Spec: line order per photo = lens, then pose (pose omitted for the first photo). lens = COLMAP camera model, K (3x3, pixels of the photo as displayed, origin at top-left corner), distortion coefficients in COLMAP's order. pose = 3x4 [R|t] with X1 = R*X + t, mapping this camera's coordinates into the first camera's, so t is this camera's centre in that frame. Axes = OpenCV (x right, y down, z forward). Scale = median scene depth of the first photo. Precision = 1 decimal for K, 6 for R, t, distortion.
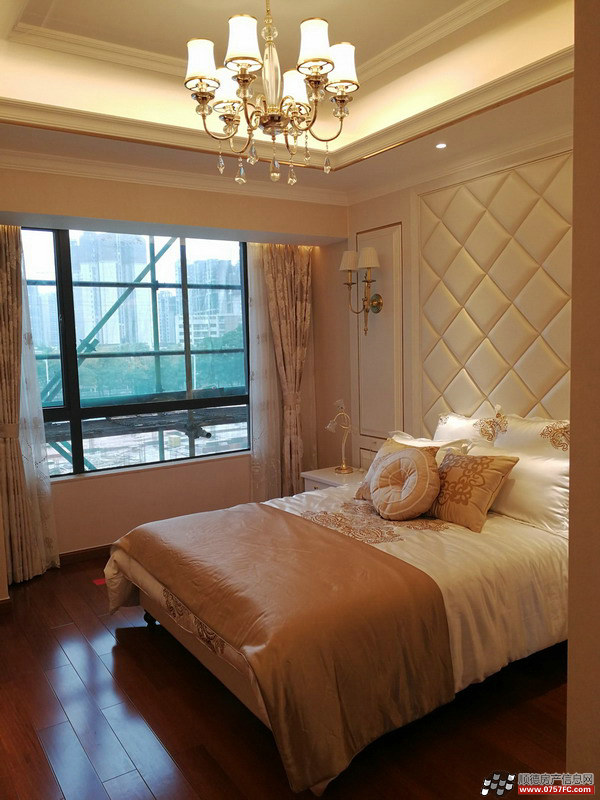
lens RADIAL K [[647.7, 0, 299.0], [0, 647.7, 399.3], [0, 0, 1]] dist [0.033669, -0.043767]
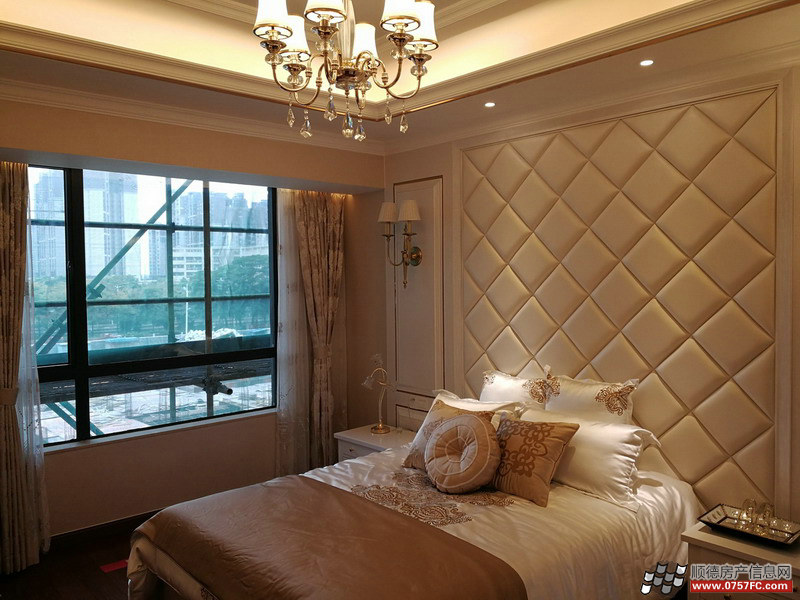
lens RADIAL K [[647.7, 0, 392.6], [0, 647.7, 287.1], [0, 0, 1]] dist [0.033669, -0.043767]
pose [[0.988566, 0.013814, 0.150156, -0.073742], [-0.002781, 0.997296, -0.073443, -0.036470], [-0.150765, 0.072185, 0.985931, 0.059823]]
